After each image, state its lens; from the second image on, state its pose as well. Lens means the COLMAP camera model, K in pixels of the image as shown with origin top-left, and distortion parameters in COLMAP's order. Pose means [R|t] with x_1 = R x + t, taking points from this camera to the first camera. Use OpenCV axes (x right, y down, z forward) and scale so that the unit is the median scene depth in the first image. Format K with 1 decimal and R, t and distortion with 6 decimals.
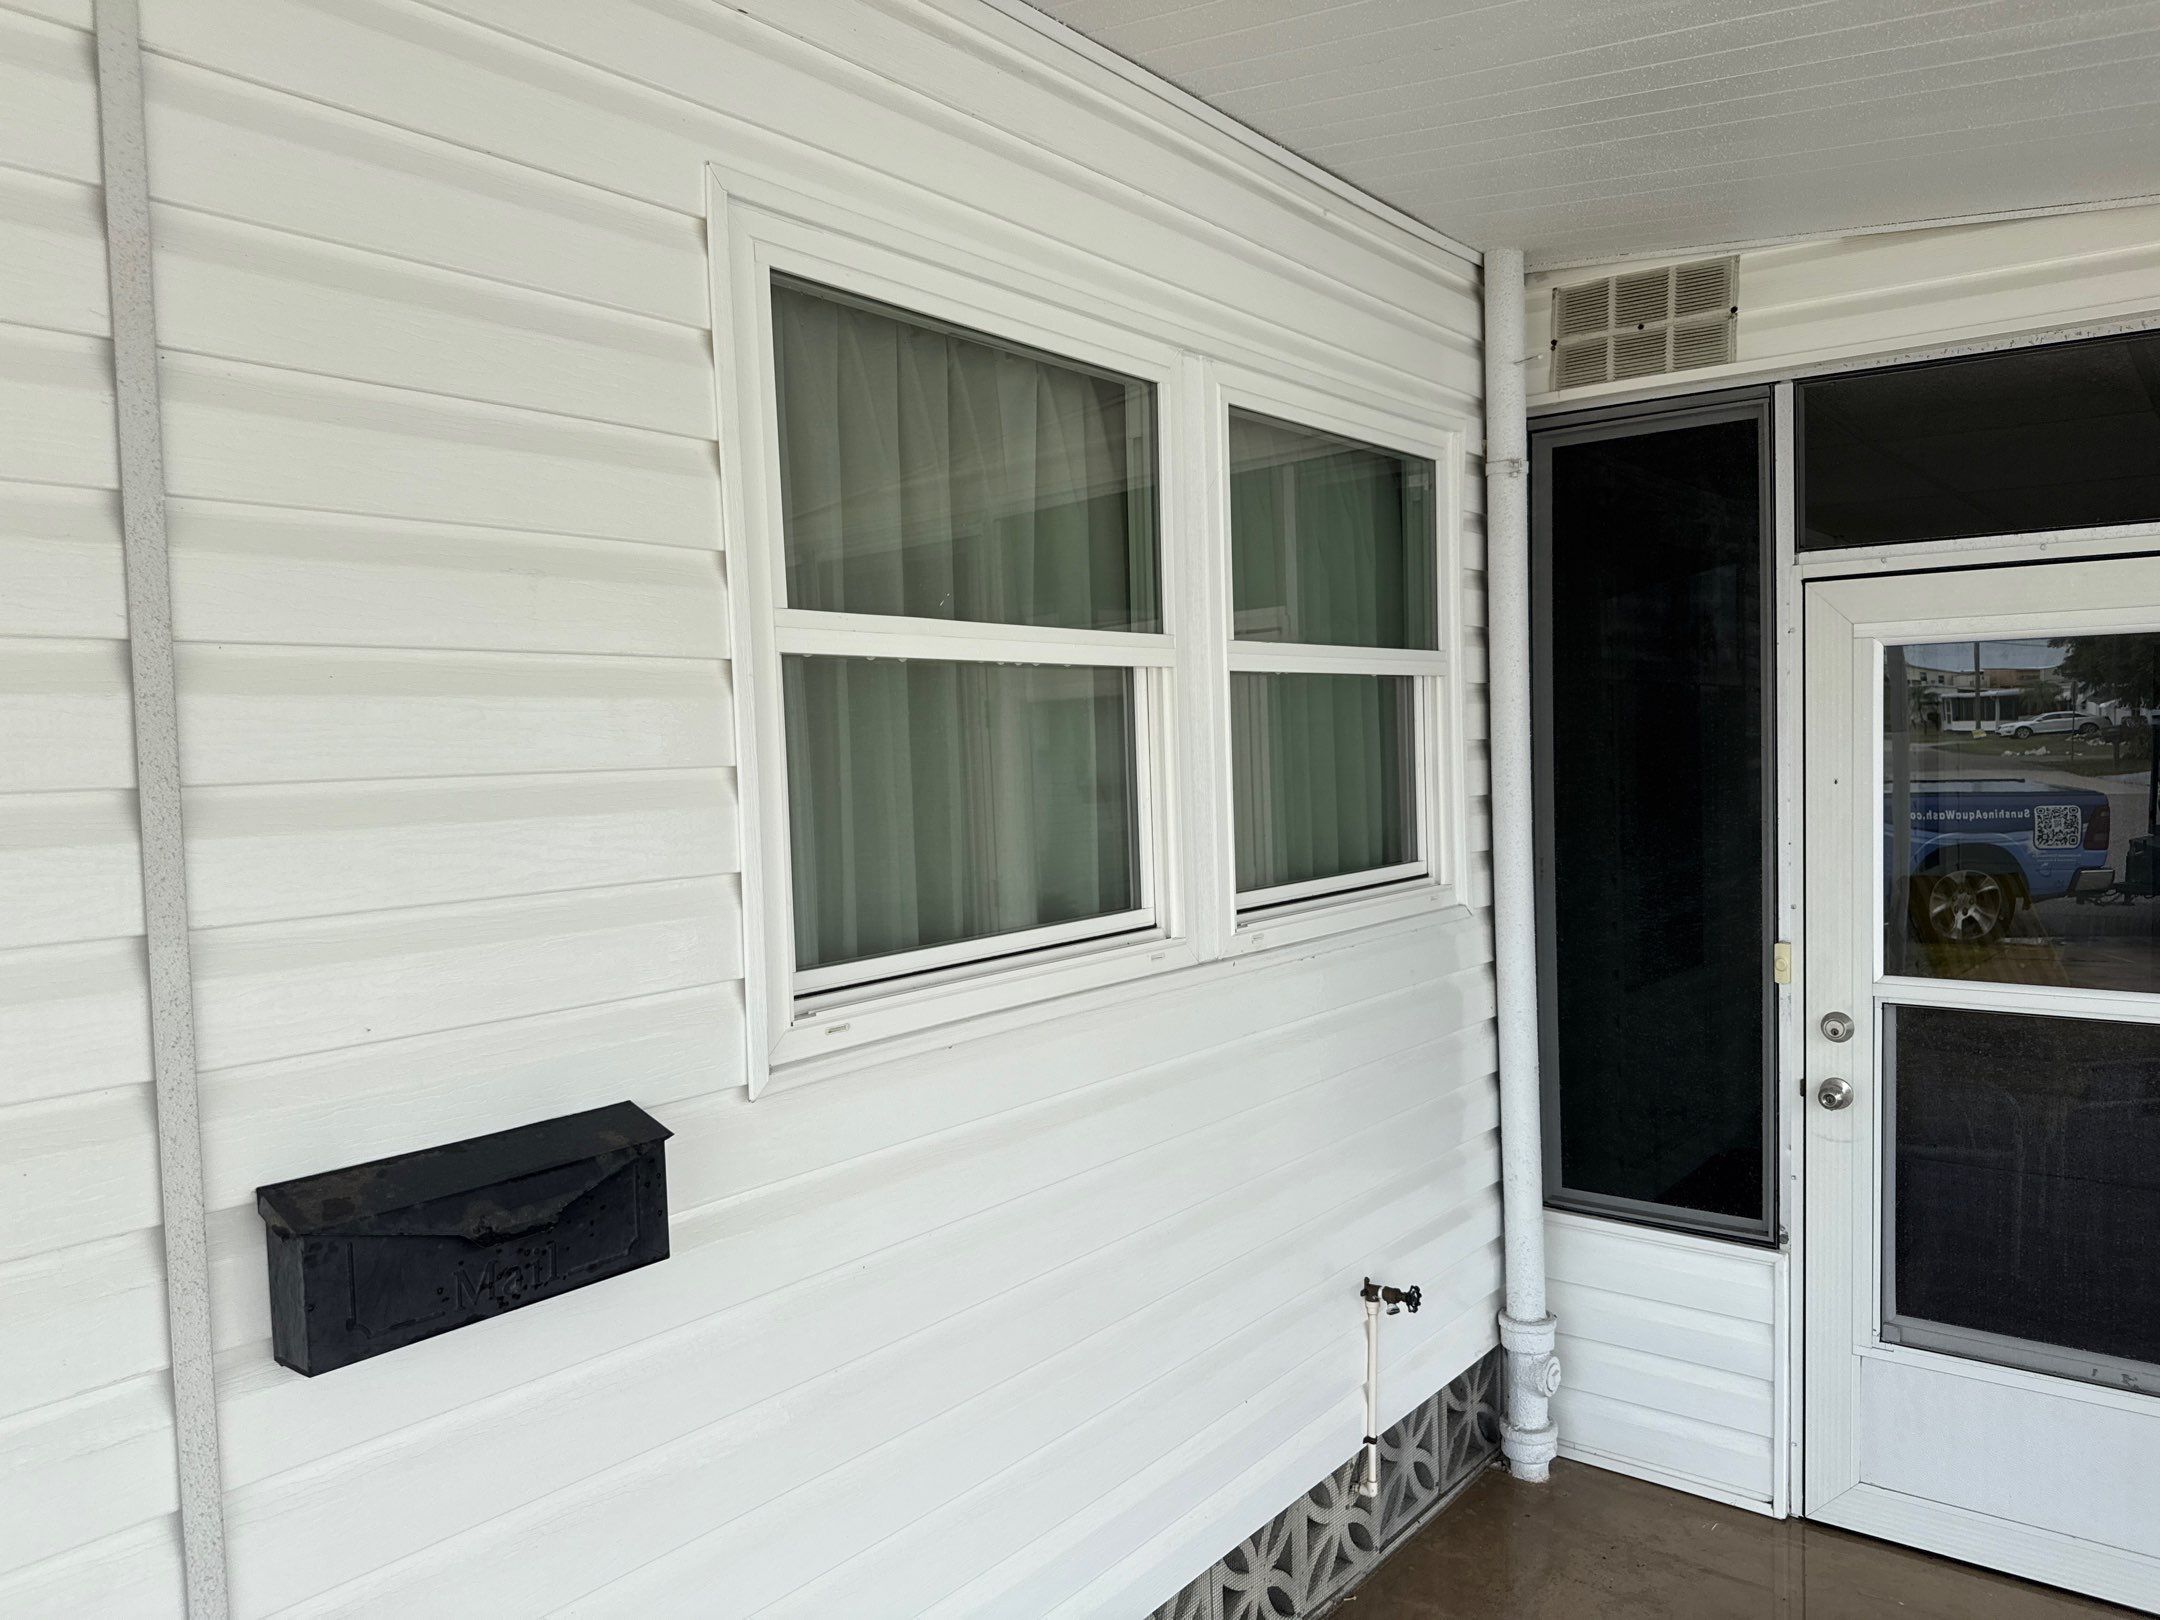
lens RADIAL K [[1517.3, 0, 1075.4], [0, 1517.3, 851.4], [0, 0, 1]] dist [0.056040, -0.071802]
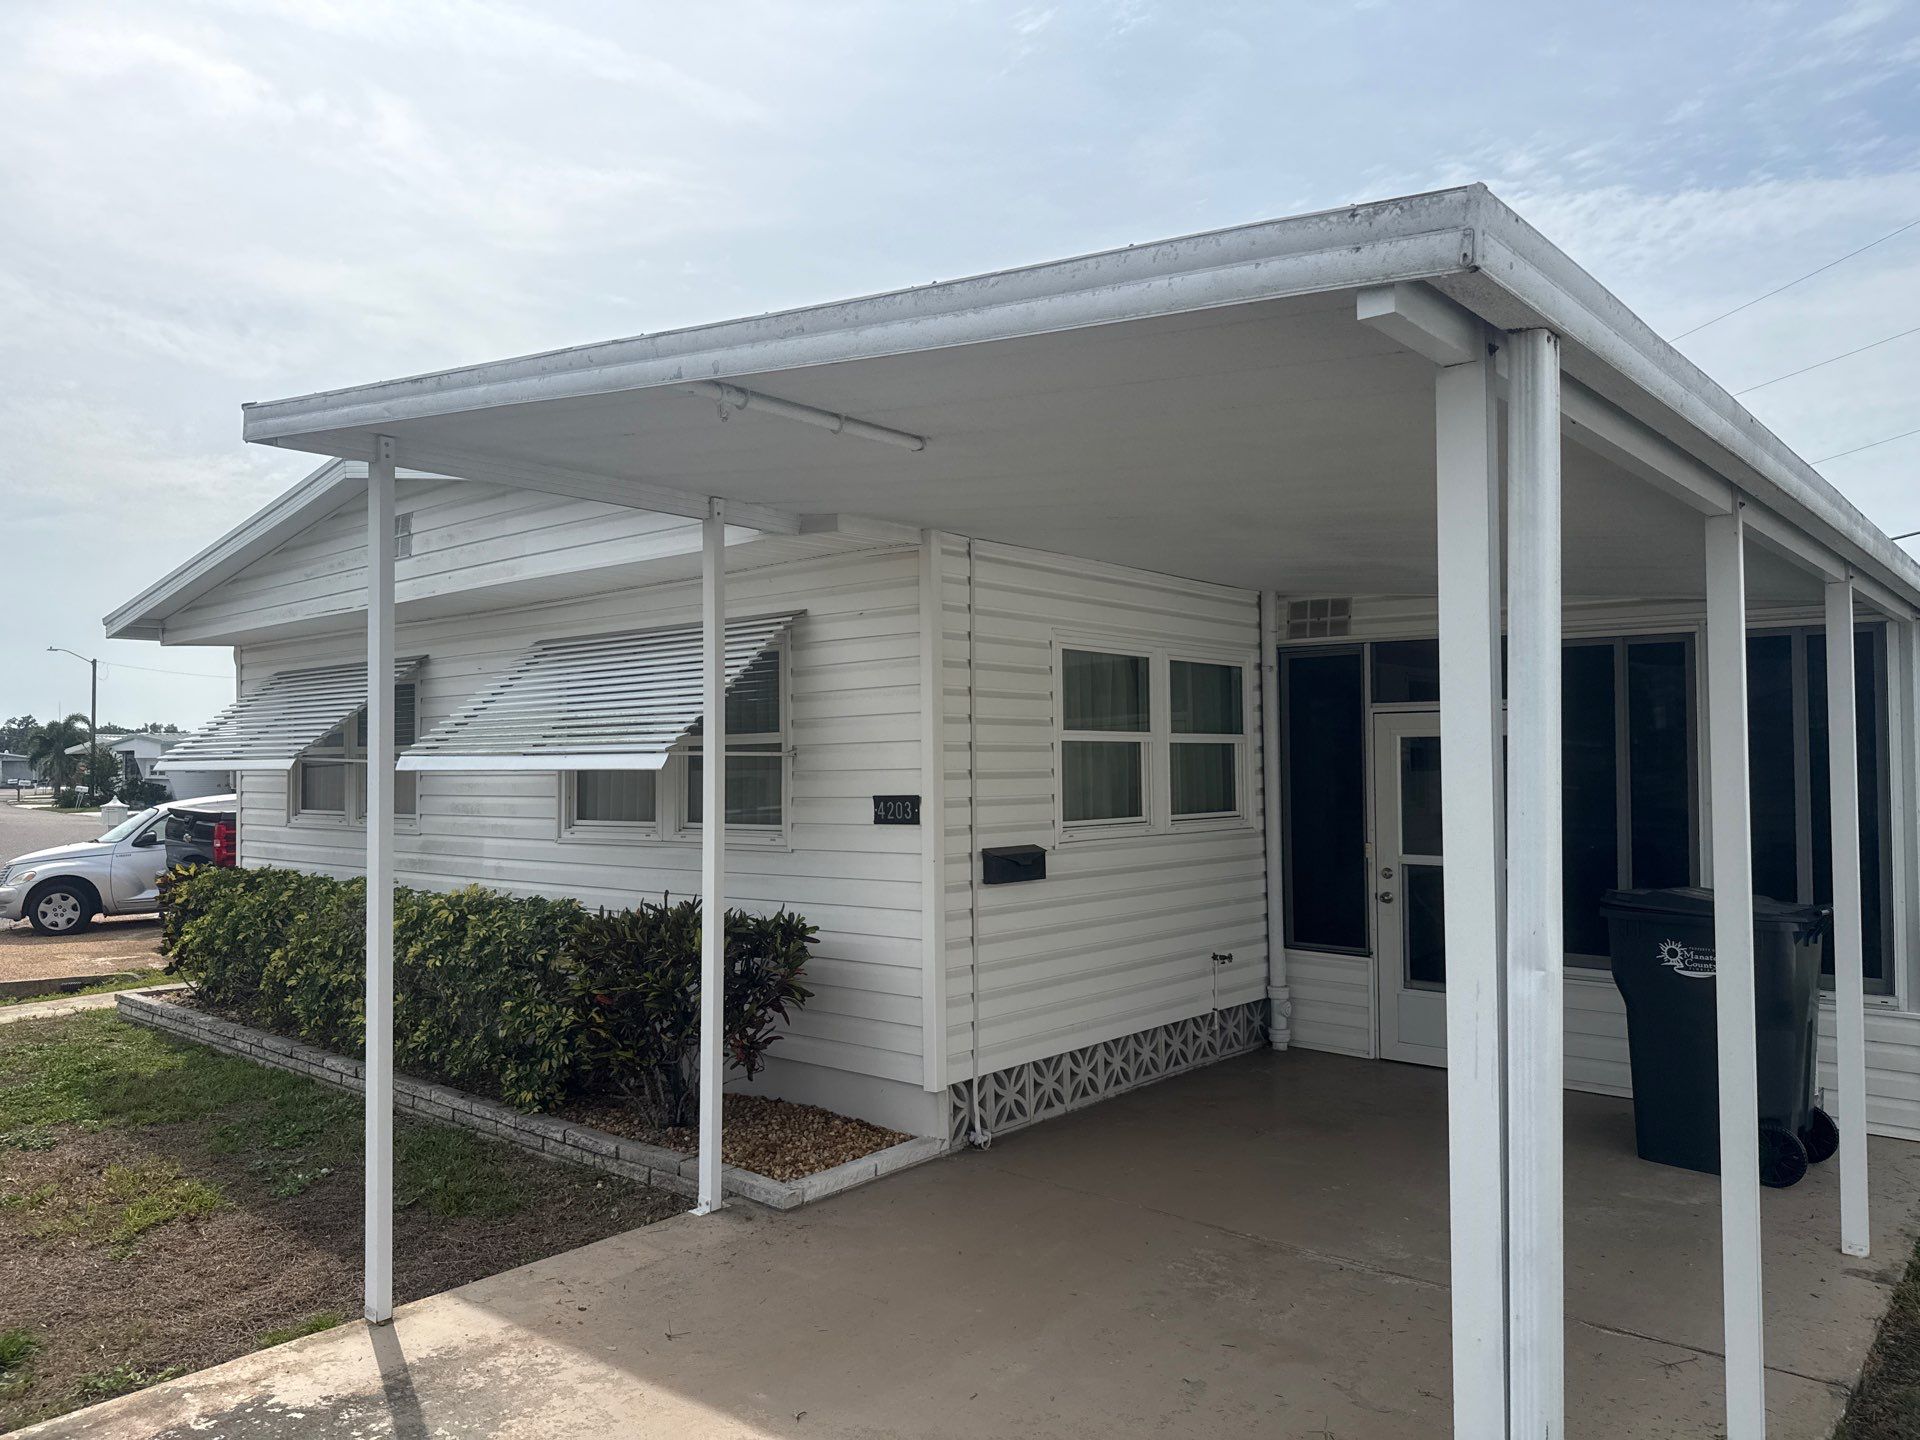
lens RADIAL K [[1348.7, 0, 895.7], [0, 1348.7, 736.5], [0, 0, 1]] dist [0.056040, -0.071802]
pose [[0.997373, 0.021202, -0.069261, -0.228105], [-0.027406, 0.995575, -0.089887, 0.114186], [0.067049, 0.091549, 0.993541, -1.534103]]
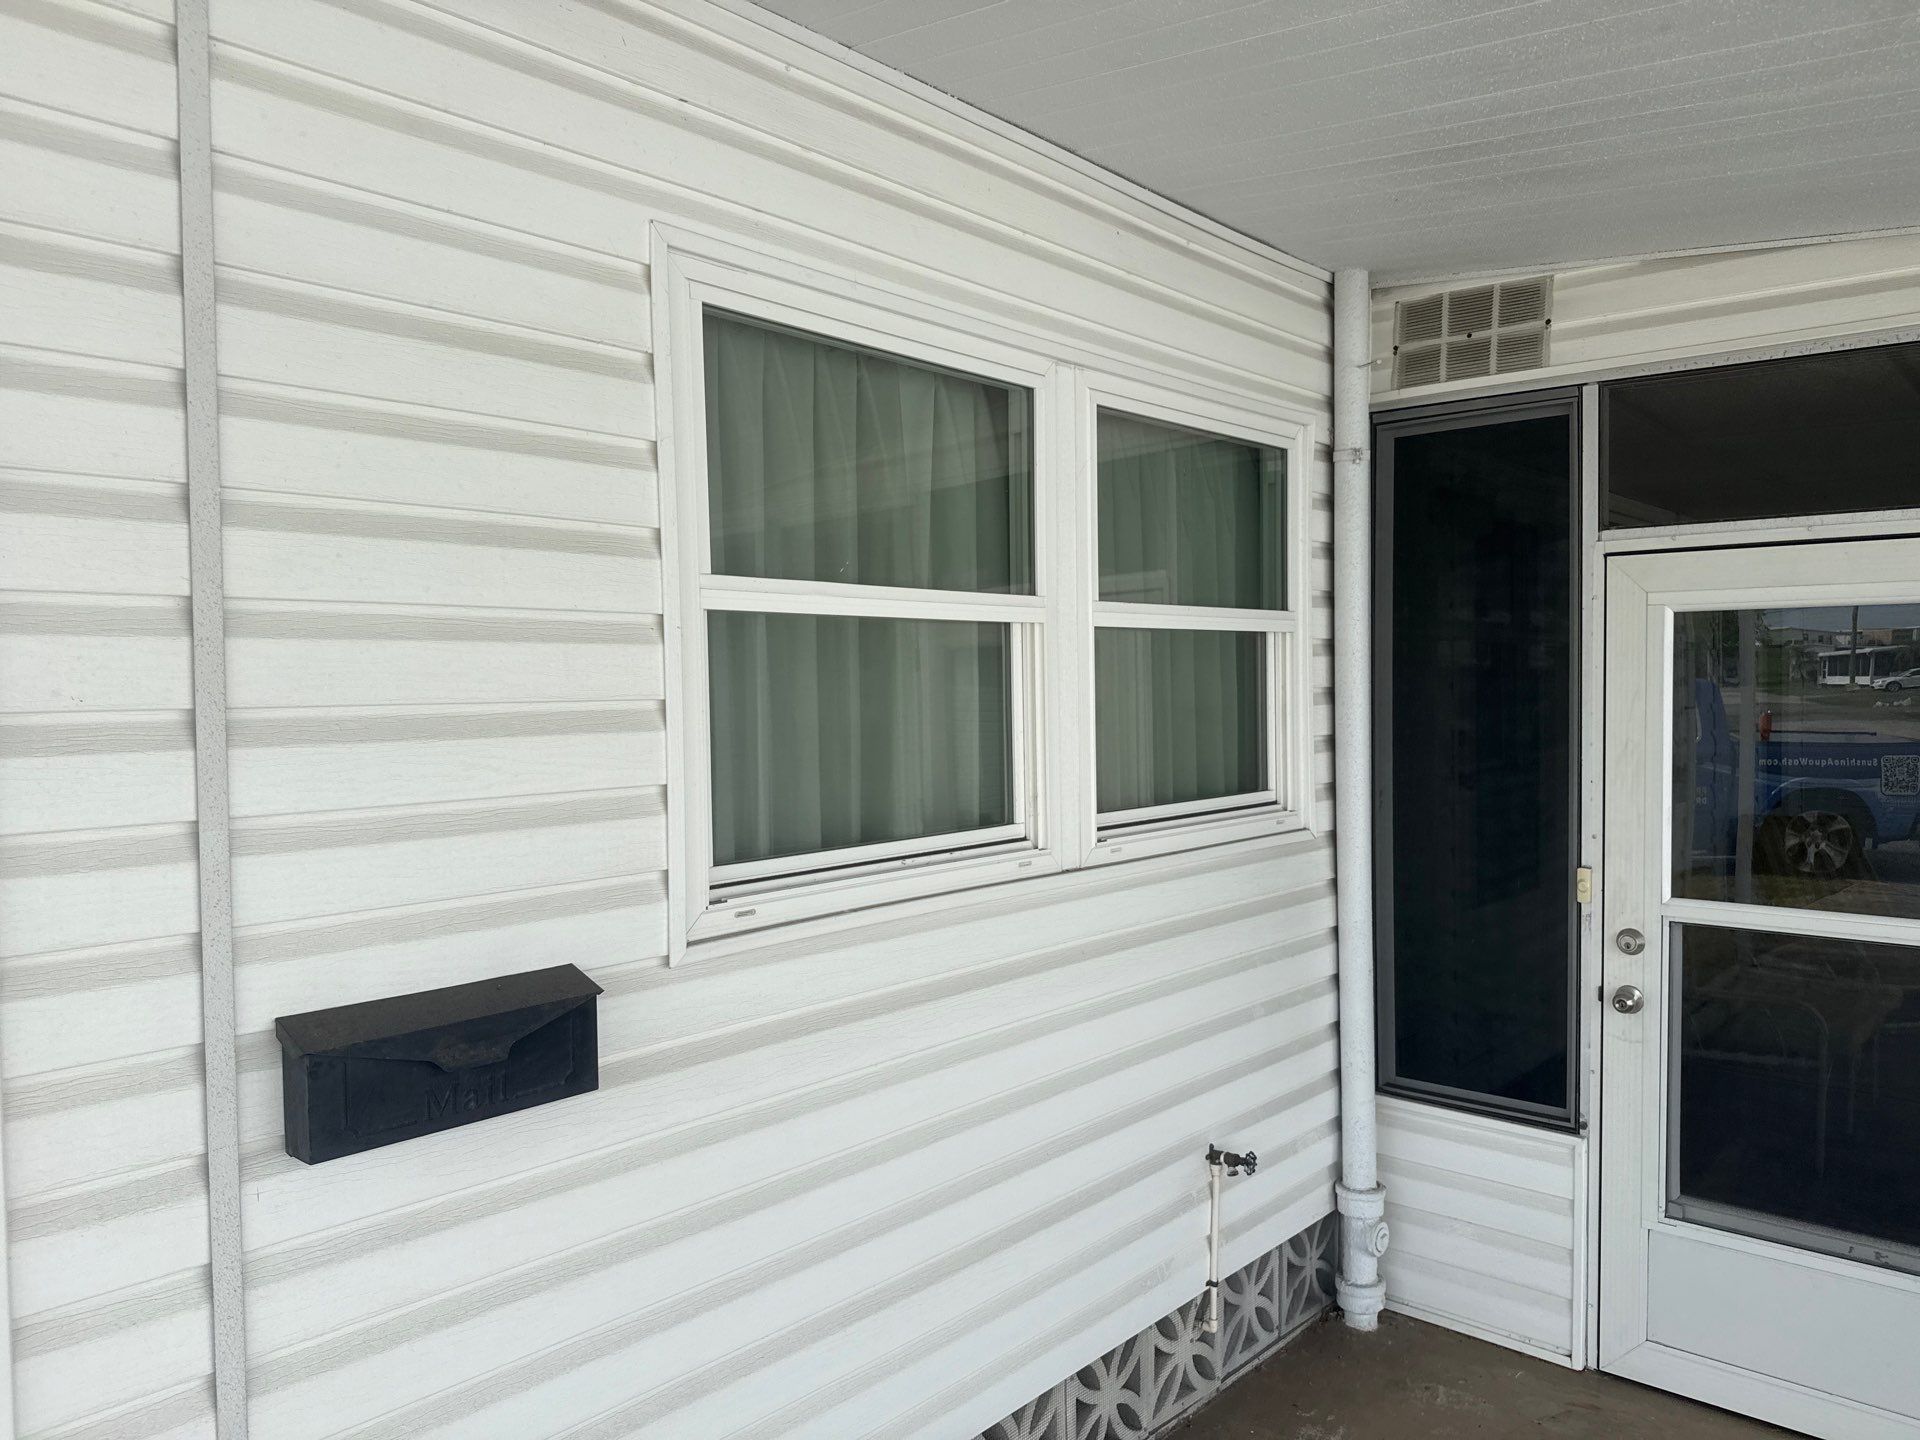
lens RADIAL K [[1348.7, 0, 950.6], [0, 1348.7, 757.8], [0, 0, 1]] dist [0.056040, -0.071802]
pose [[0.998110, 0.019328, -0.058329, 0.043880], [-0.020218, 0.999687, -0.014704, 0.001825], [0.058026, 0.015856, 0.998189, -0.053985]]
